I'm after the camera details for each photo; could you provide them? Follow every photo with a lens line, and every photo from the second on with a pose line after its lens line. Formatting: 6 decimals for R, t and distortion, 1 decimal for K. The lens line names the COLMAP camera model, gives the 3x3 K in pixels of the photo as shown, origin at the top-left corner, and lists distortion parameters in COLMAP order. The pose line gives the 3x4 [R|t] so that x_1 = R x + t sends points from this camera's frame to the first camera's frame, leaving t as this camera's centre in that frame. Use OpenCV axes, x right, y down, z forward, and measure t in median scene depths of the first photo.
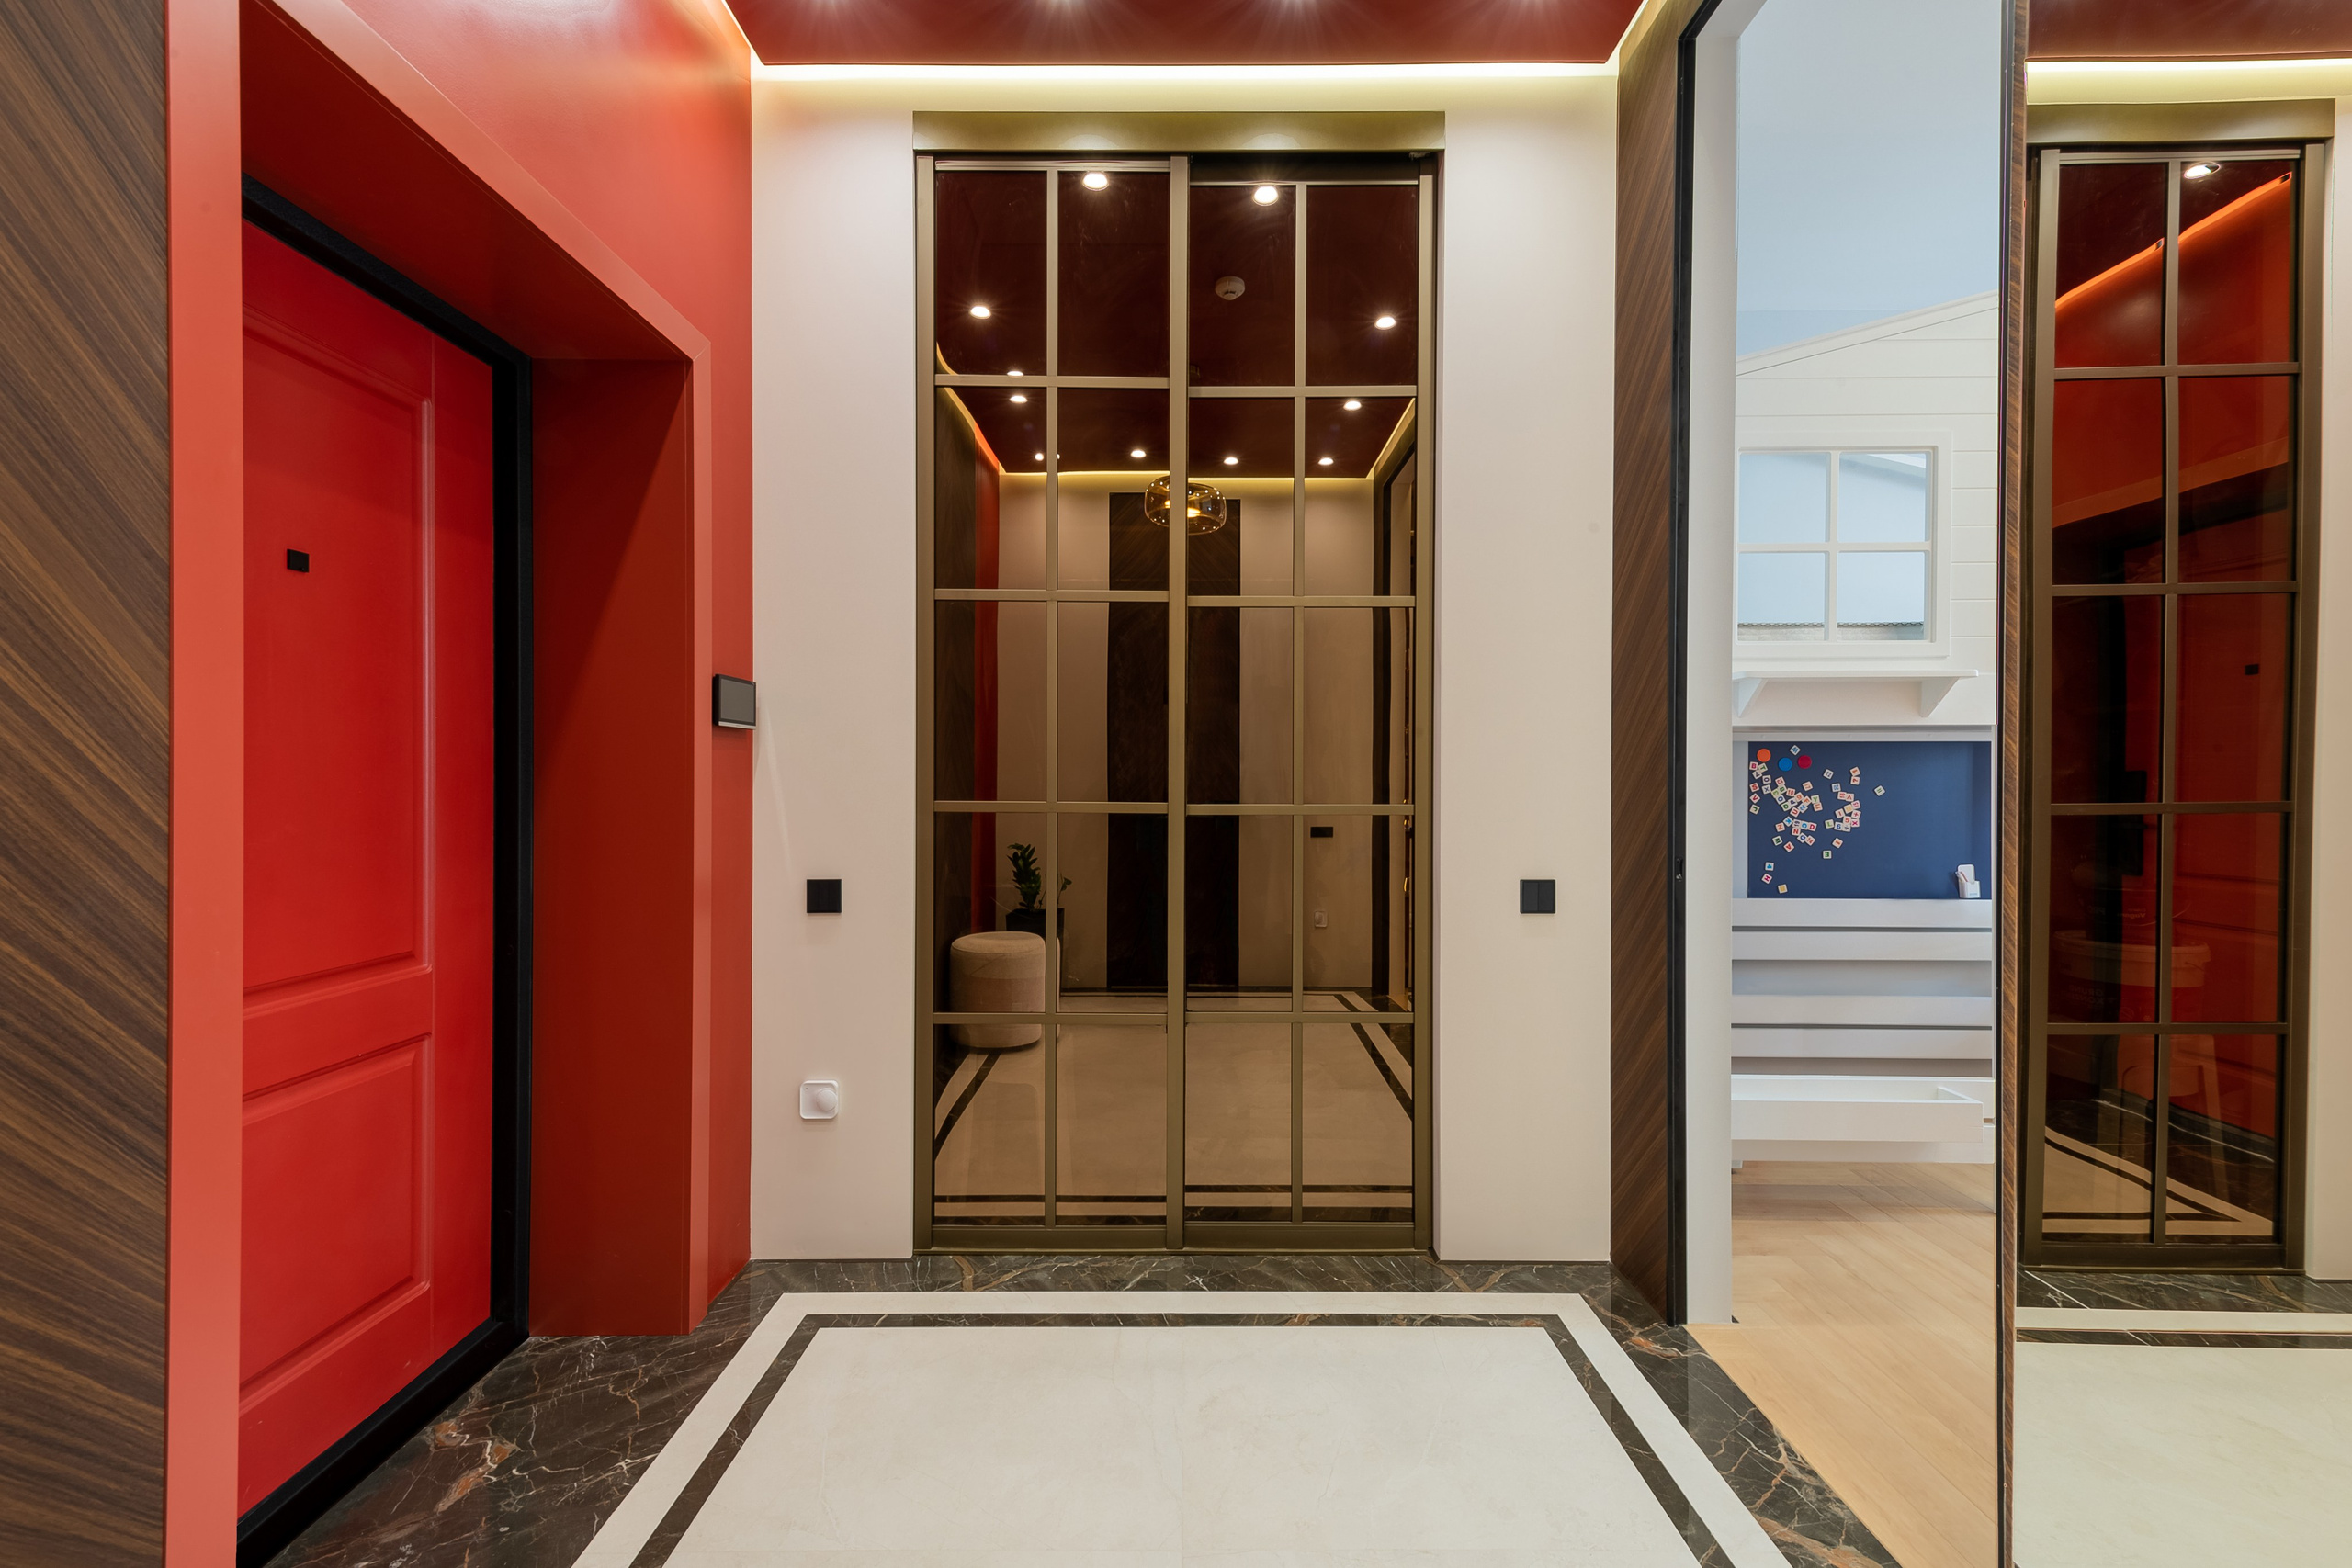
lens RADIAL K [[961.5, 0, 1176.0], [0, 961.5, 784.0], [0, 0, 1]] dist [0.000141, -0.000354]
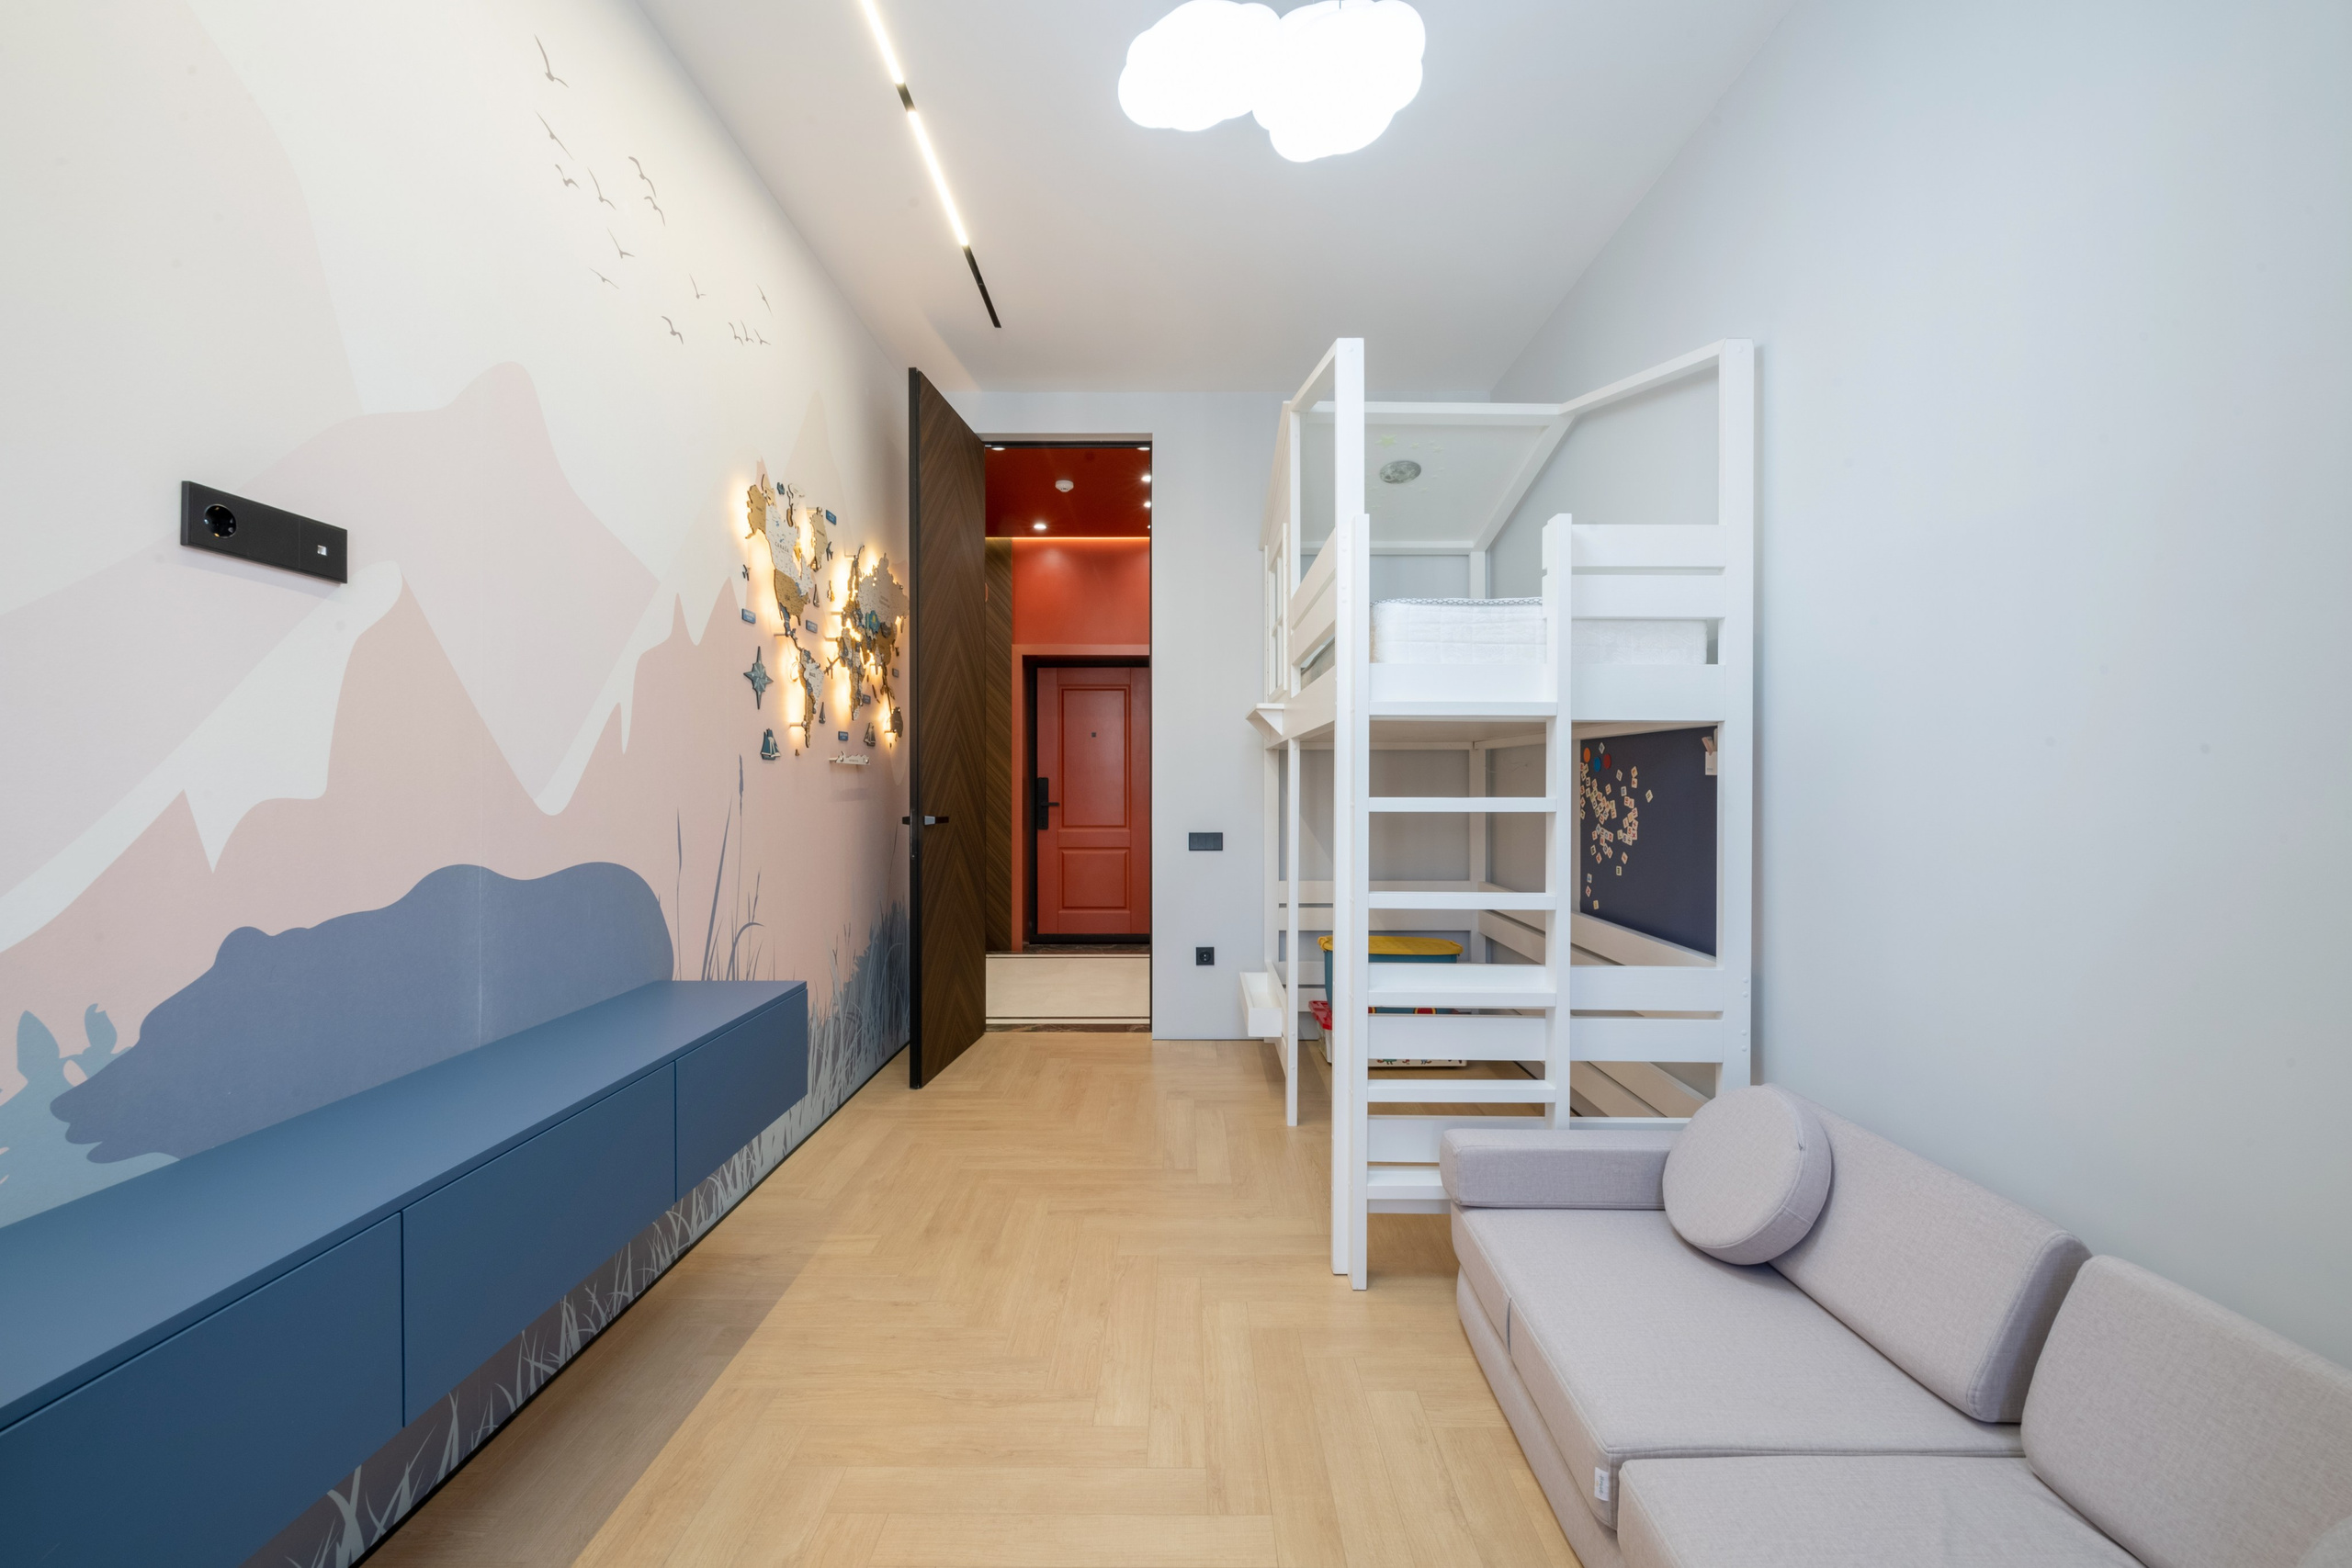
lens RADIAL K [[981.9, 0, 1178.3], [0, 981.9, 776.4], [0, 0, 1]] dist [-0.009563, -0.000452]
pose [[-0.036149, -0.007434, -0.999319, 3.513255], [-0.007713, 0.999945, -0.007159, -0.000253], [0.999317, 0.007449, -0.036205, 1.464530]]
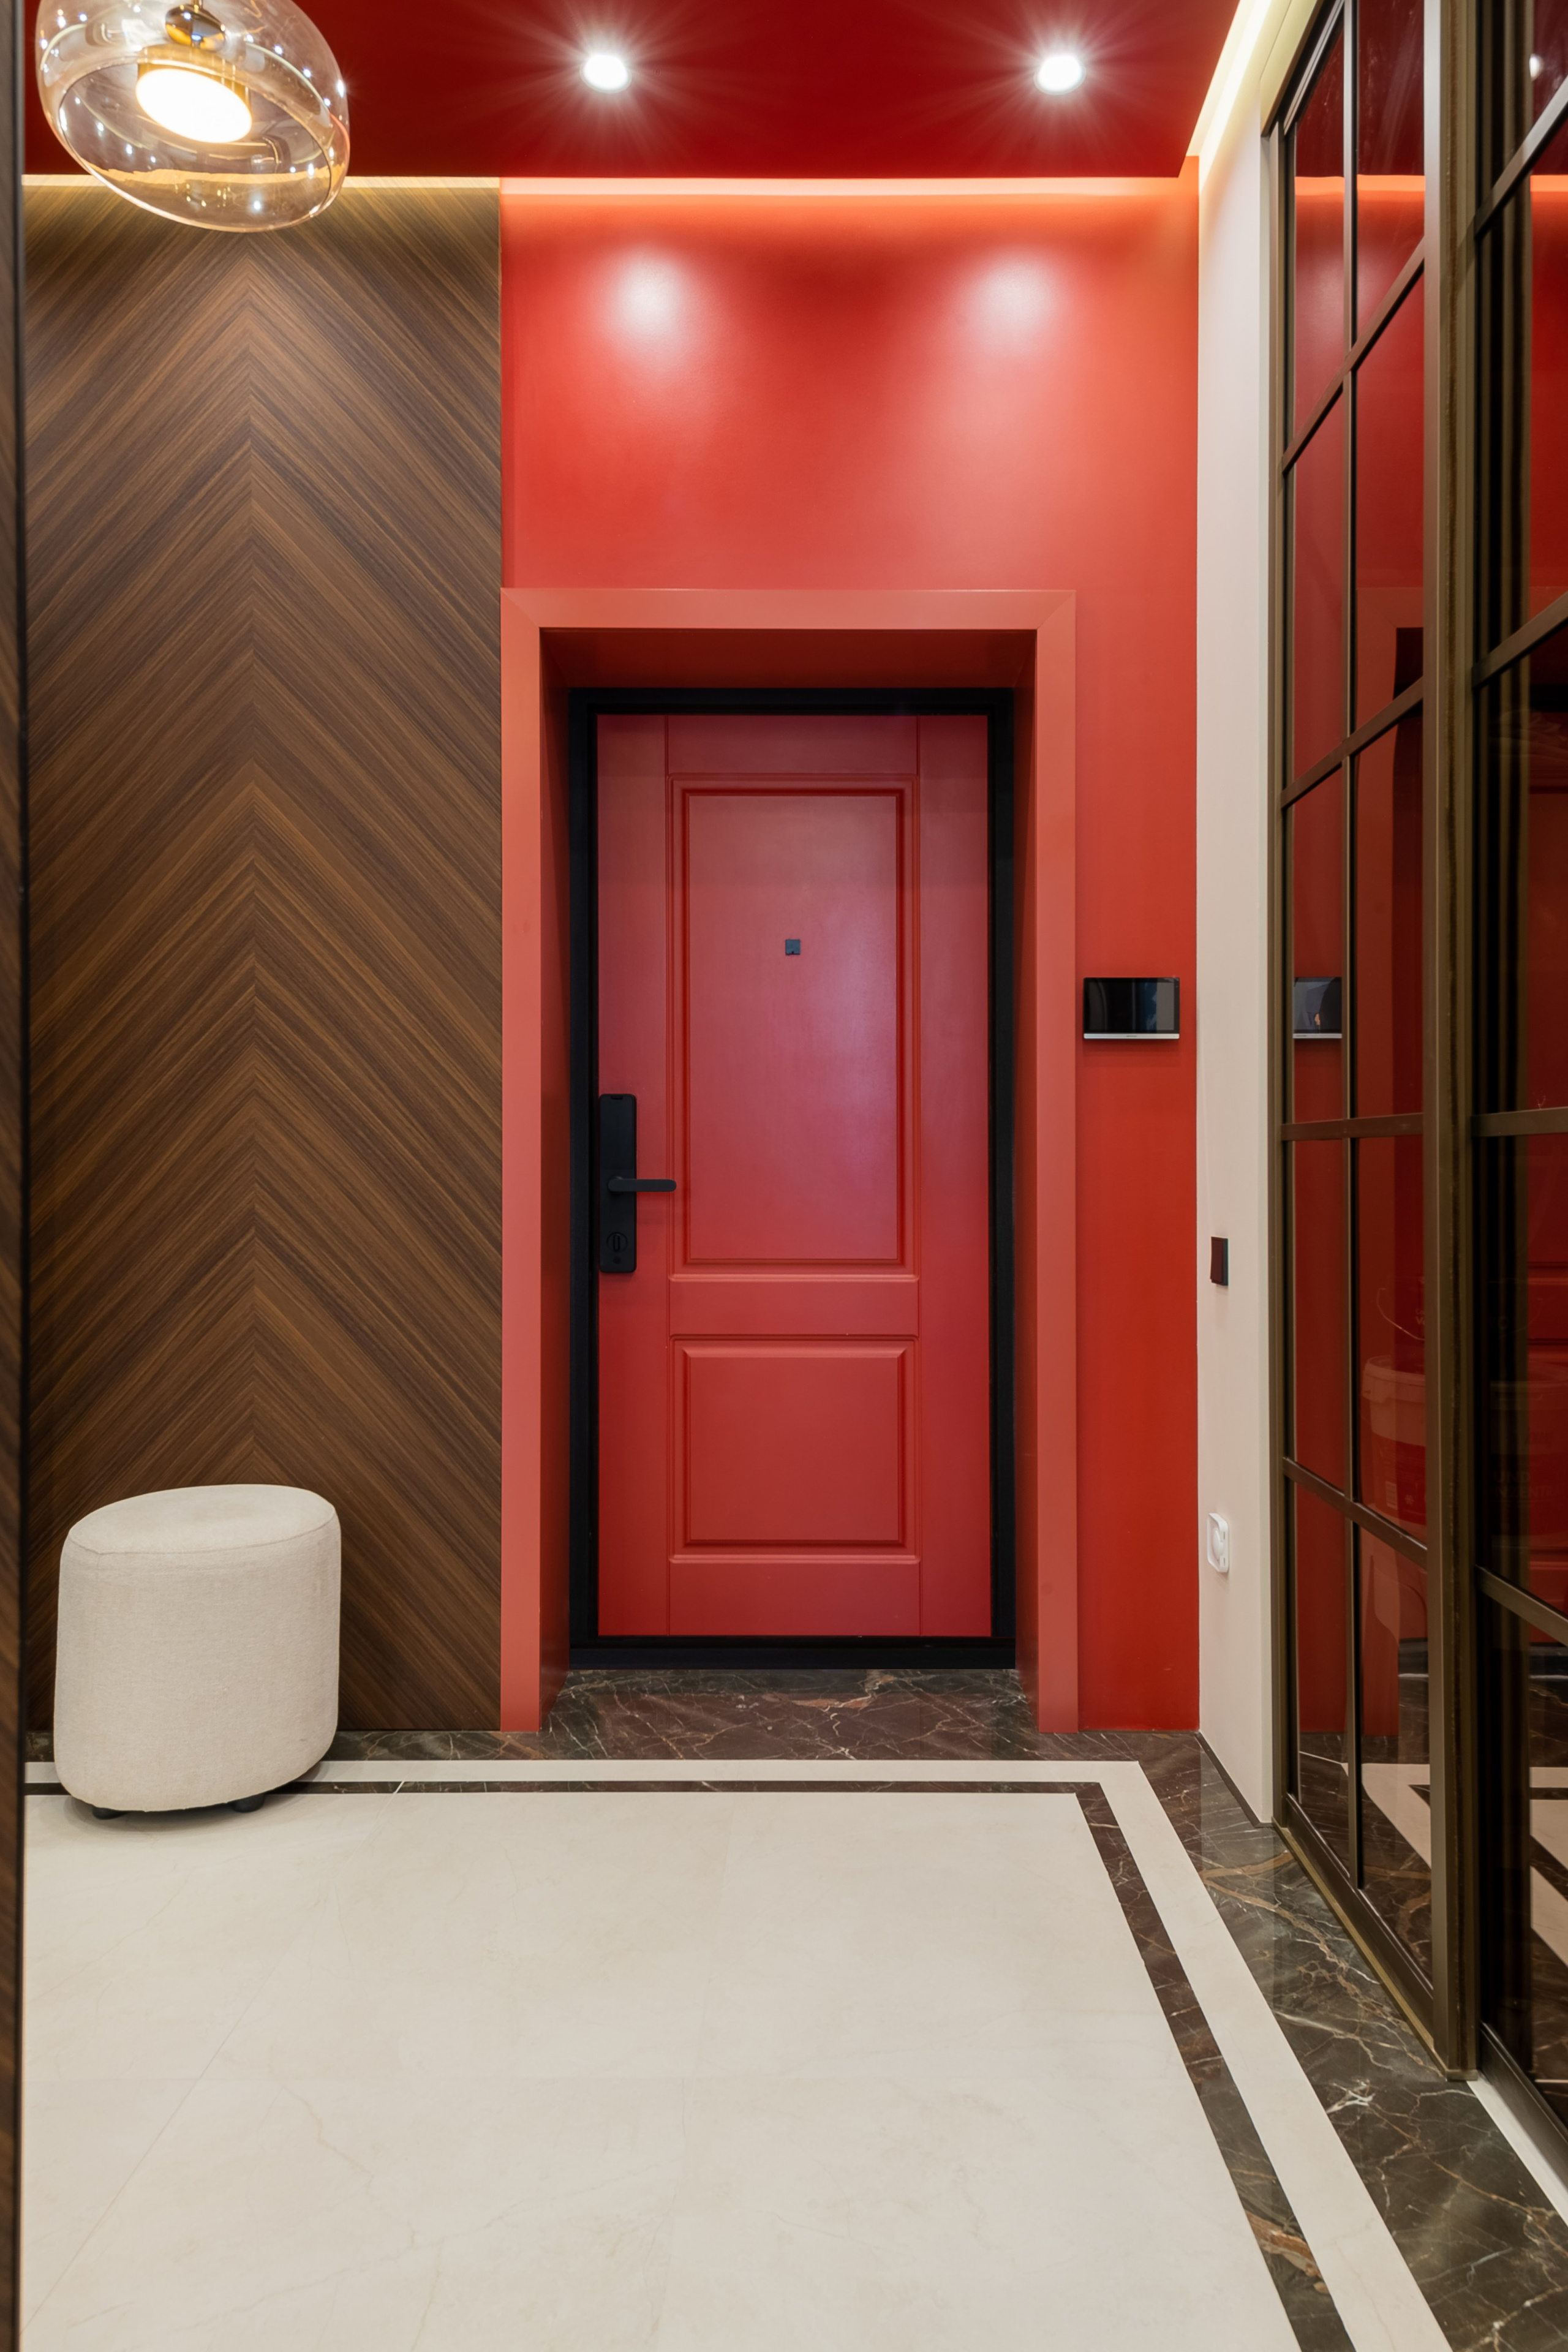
lens RADIAL K [[1533.7, 0, 784.0], [0, 1533.7, 1176.0], [0, 0, 1]] dist [0.005295, -0.003340]
pose [[-0.060957, 0.005597, -0.998125, 1.104358], [-0.007500, 0.999953, 0.006065, 0.070033], [0.998112, 0.007856, -0.060912, 1.035341]]
